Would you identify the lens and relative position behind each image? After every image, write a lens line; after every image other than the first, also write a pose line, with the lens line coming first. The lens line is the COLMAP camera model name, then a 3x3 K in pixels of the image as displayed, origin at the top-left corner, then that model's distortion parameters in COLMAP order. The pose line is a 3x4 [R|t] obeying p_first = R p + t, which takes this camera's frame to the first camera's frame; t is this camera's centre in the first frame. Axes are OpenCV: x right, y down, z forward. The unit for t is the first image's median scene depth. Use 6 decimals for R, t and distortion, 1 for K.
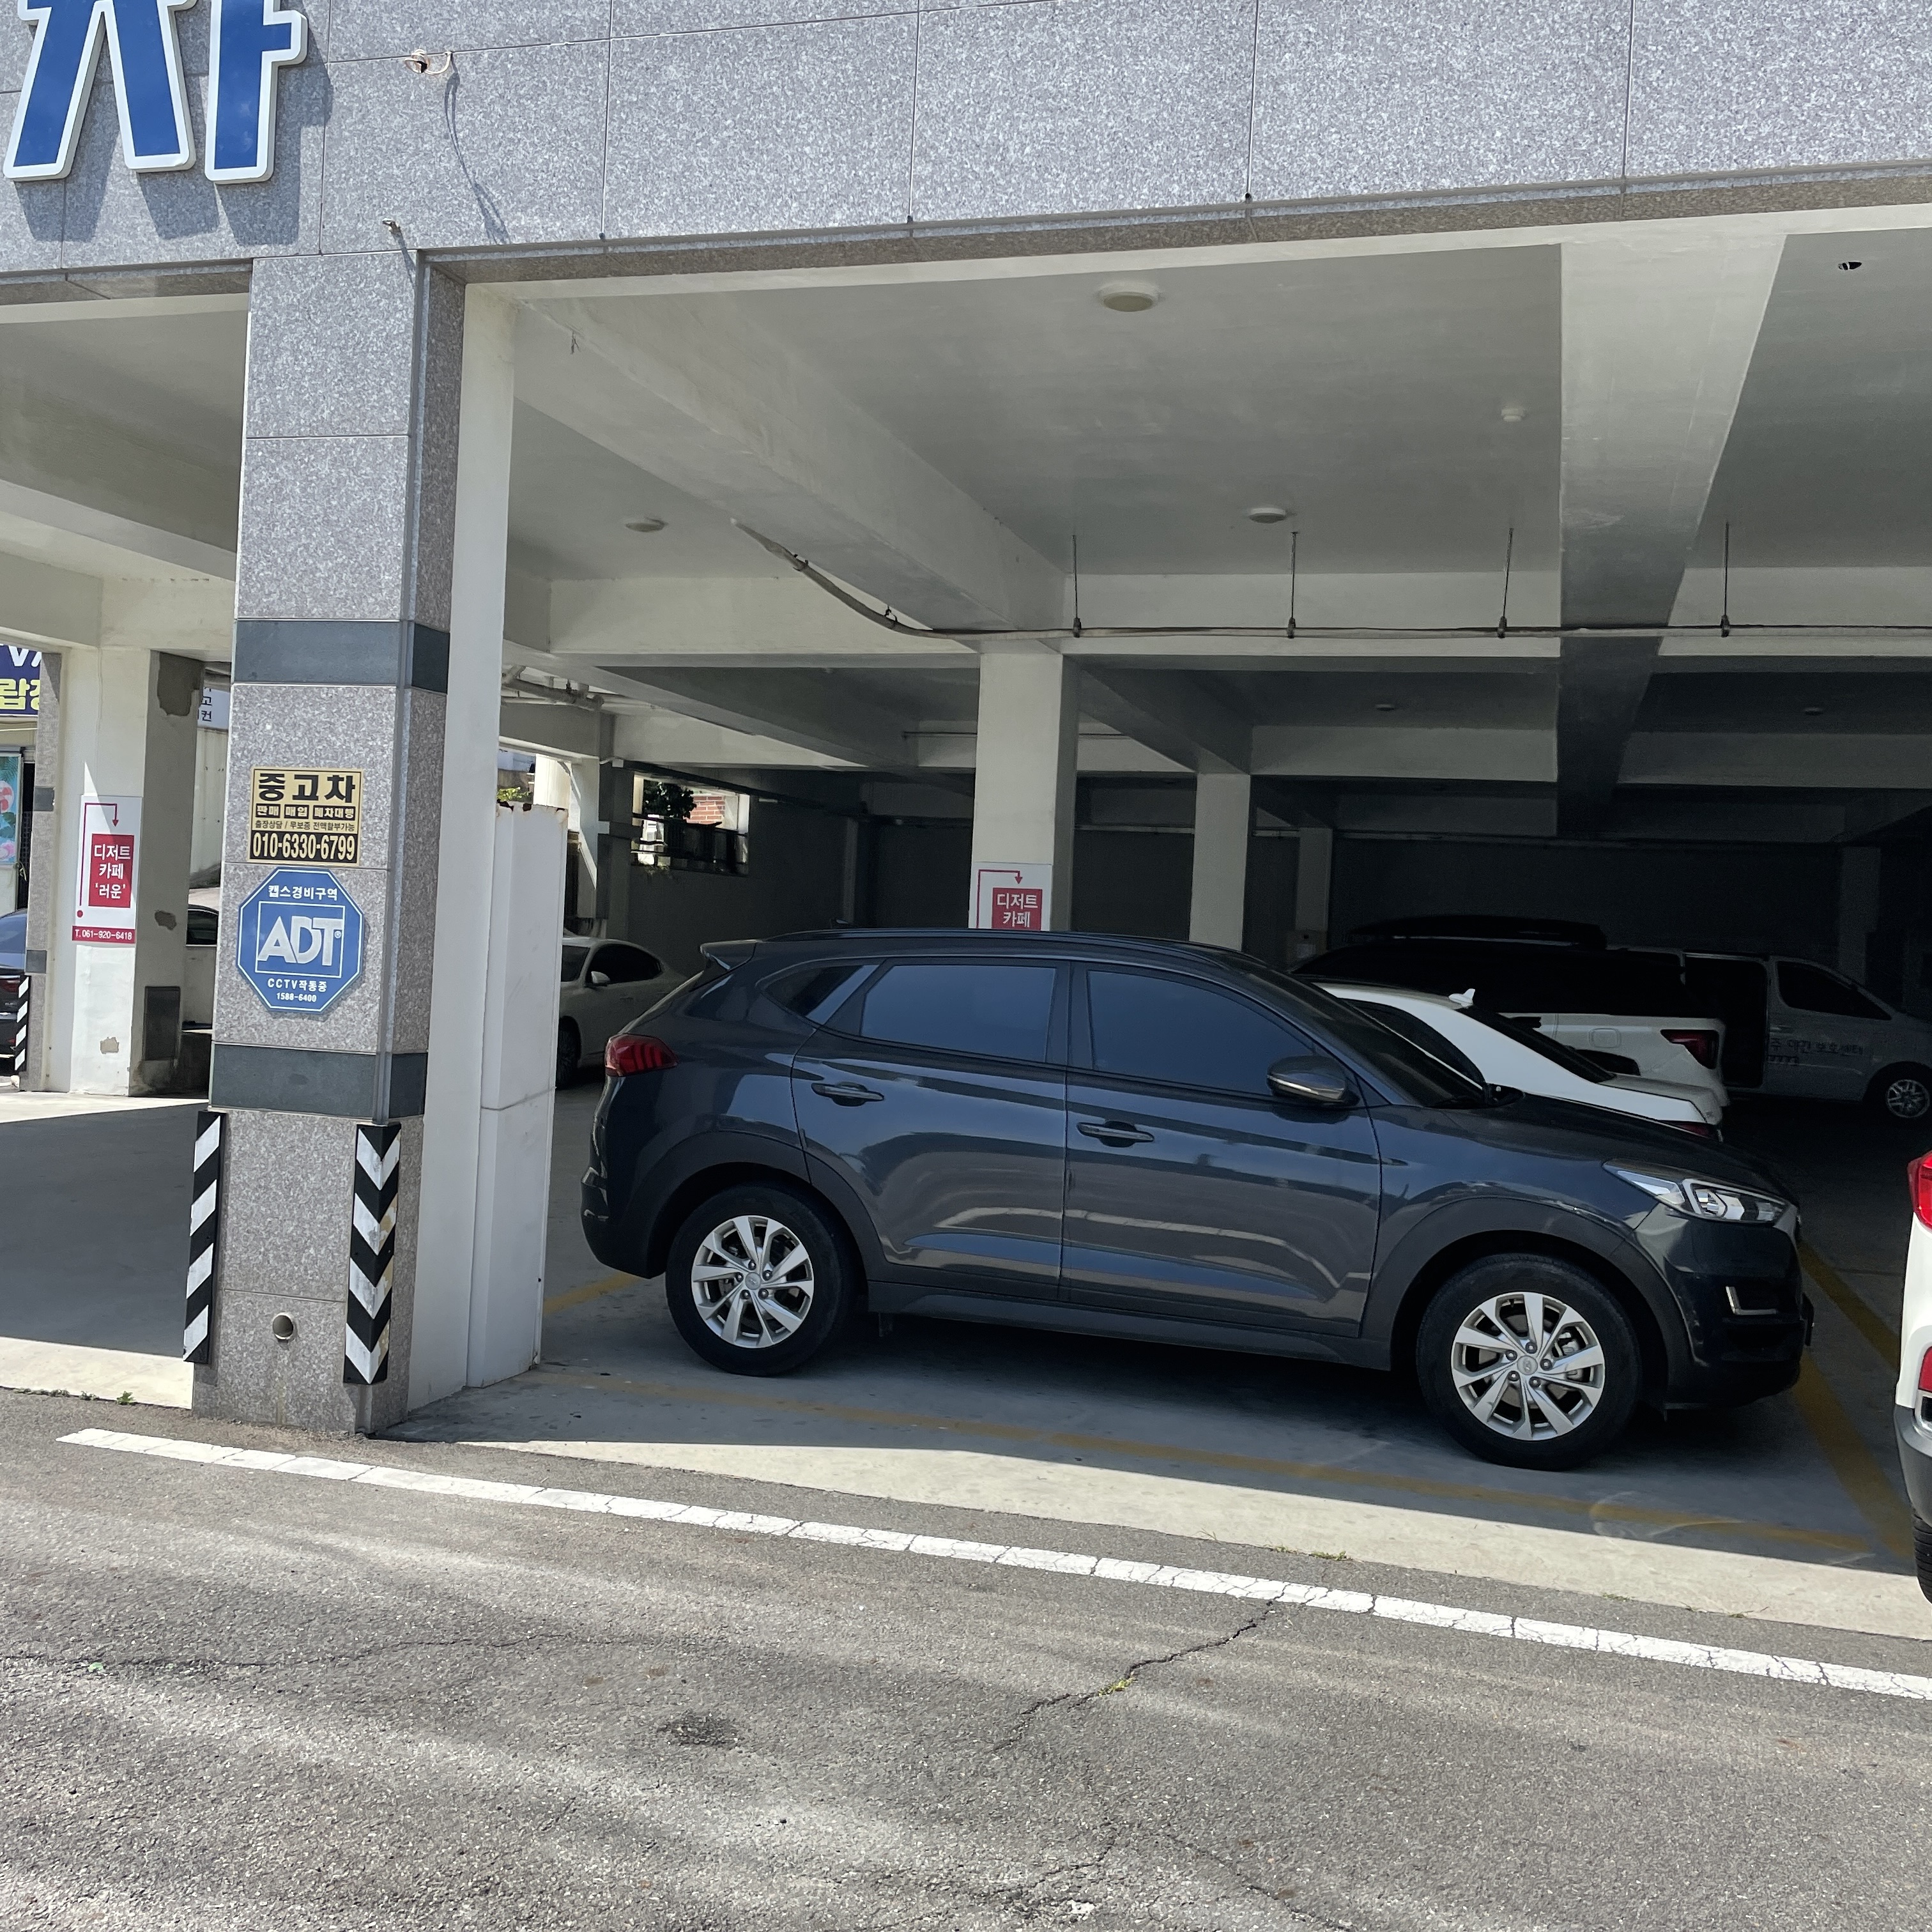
lens RADIAL K [[1996.0, 0, 958.4], [0, 1996.0, 947.5], [0, 0, 1]] dist [0.021227, 0.000000]
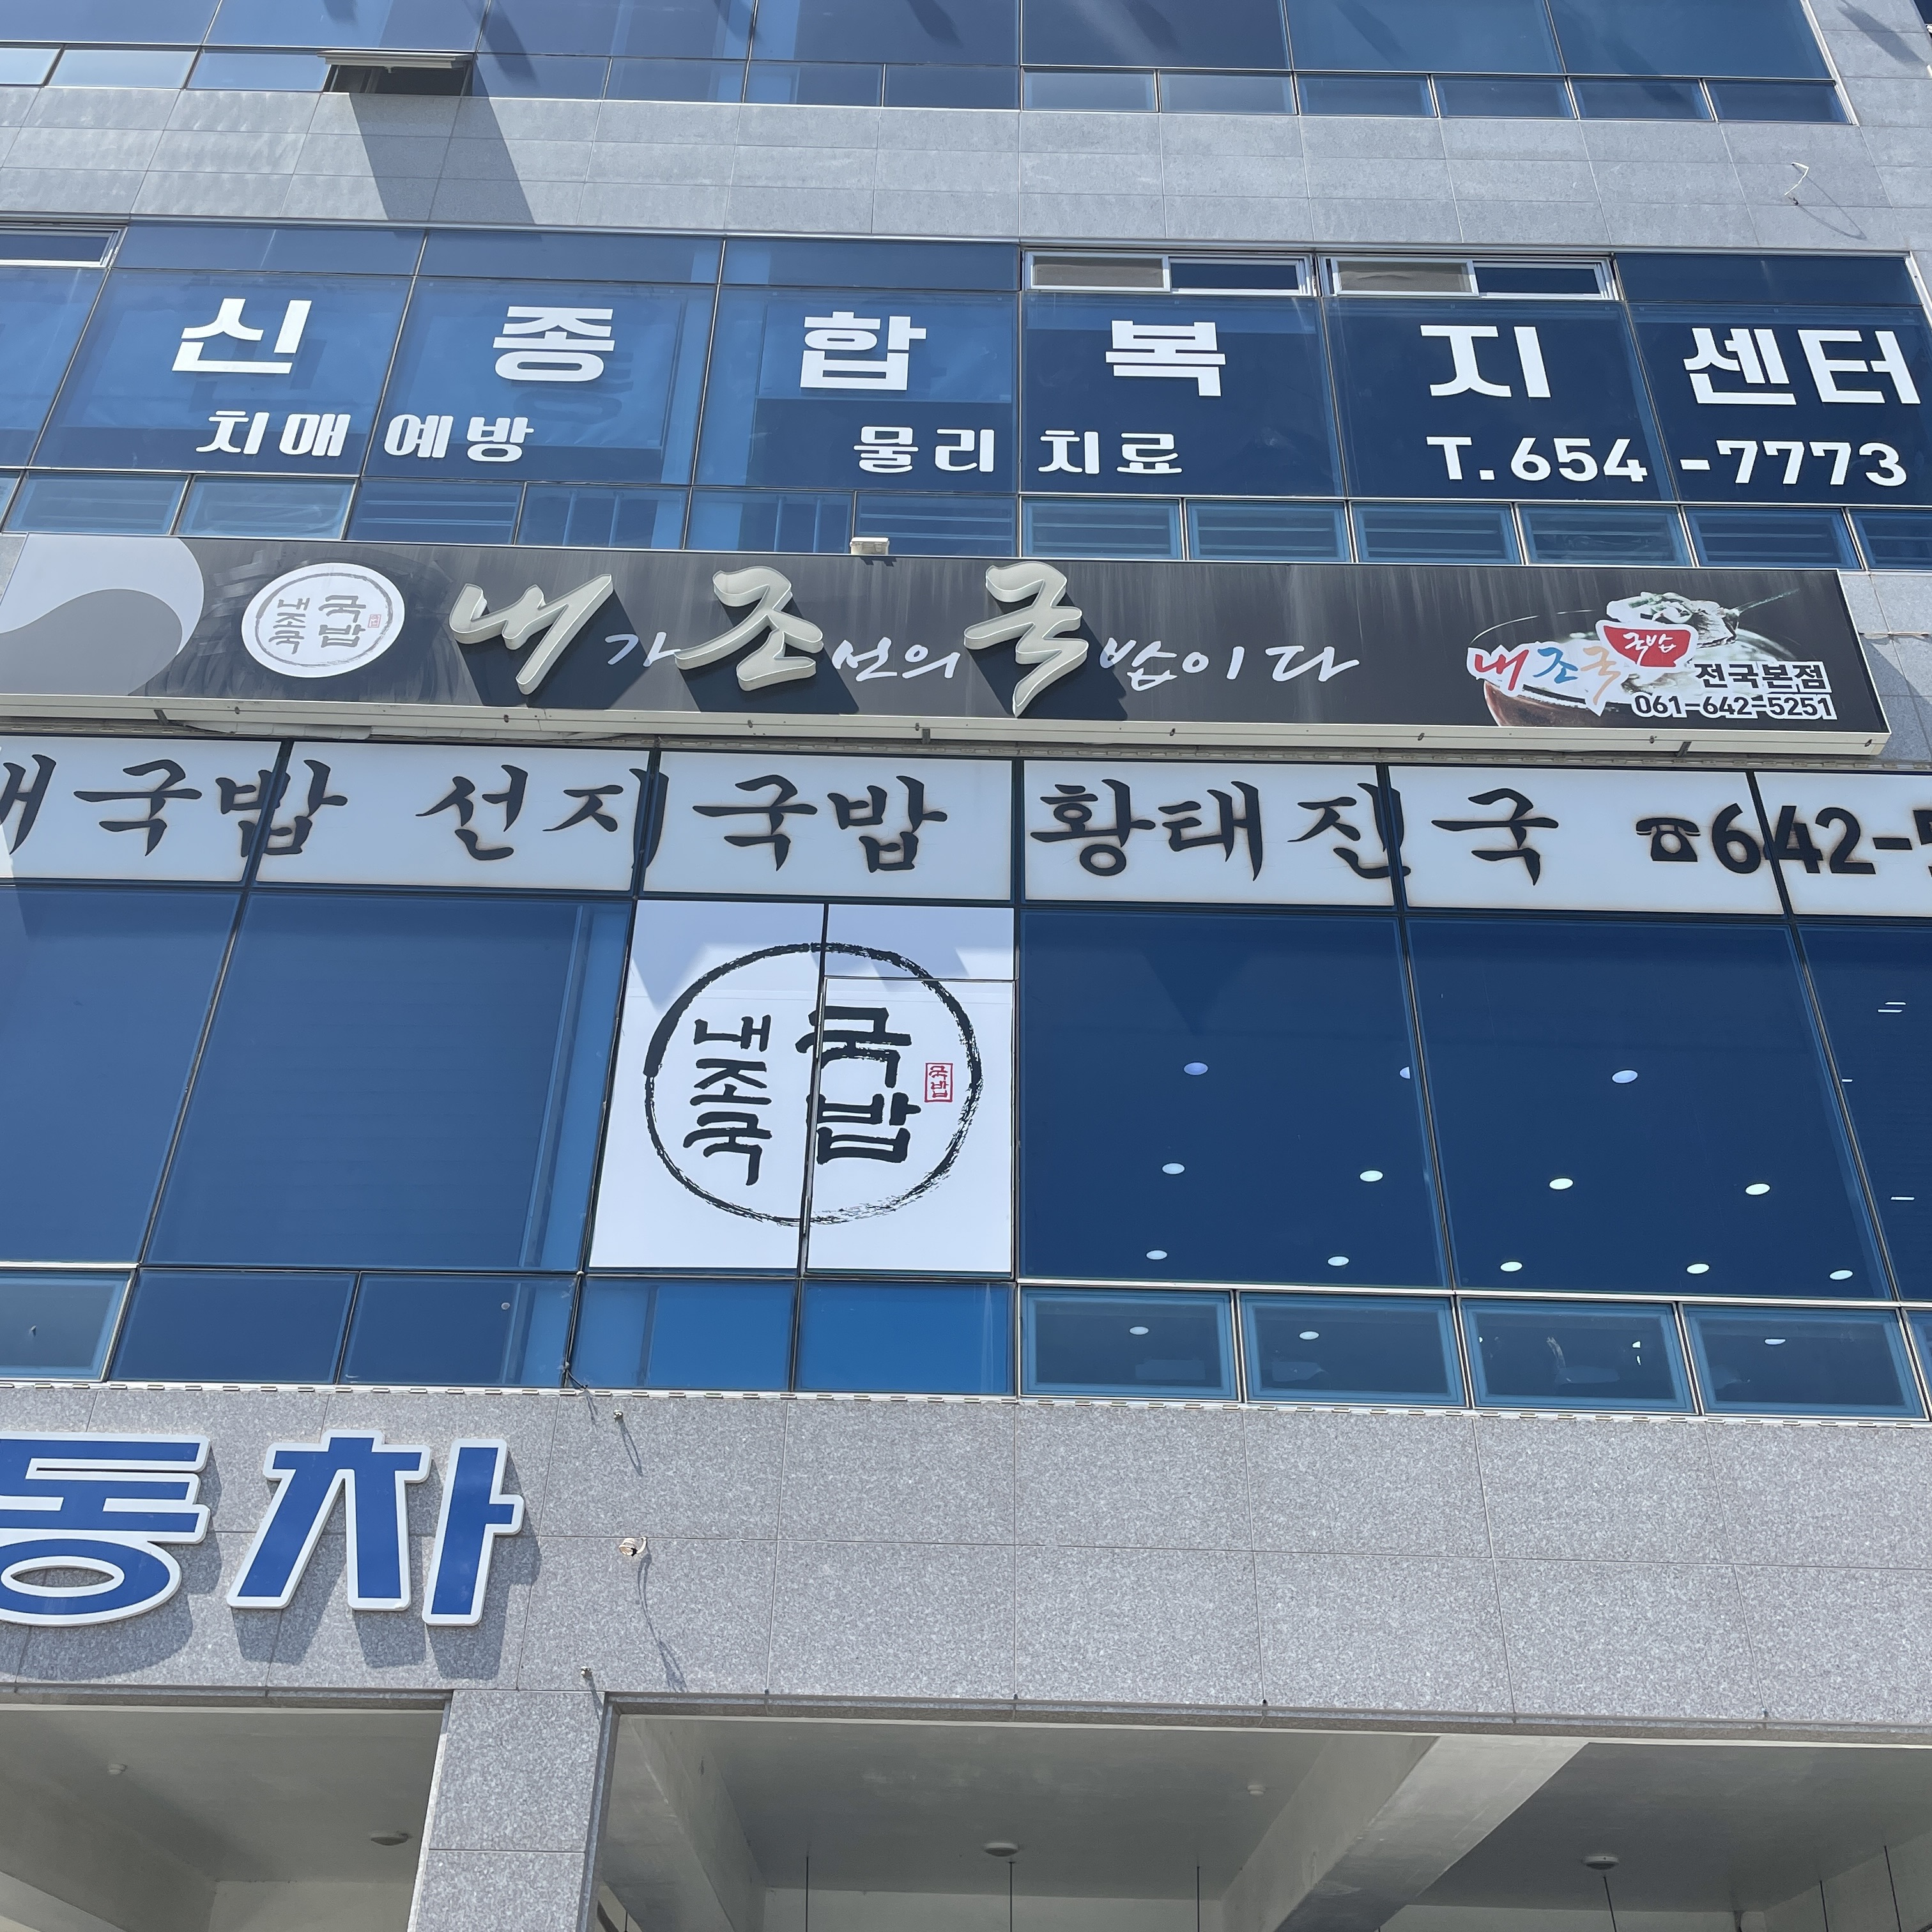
lens RADIAL K [[1996.0, 0, 981.6], [0, 1996.0, 961.2], [0, 0, 1]] dist [0.021227, 0.000000]
pose [[0.944660, 0.147175, 0.293184, -0.483344], [0.035098, 0.843243, -0.536385, -0.054343], [-0.326168, 0.516992, 0.791413, -0.301450]]
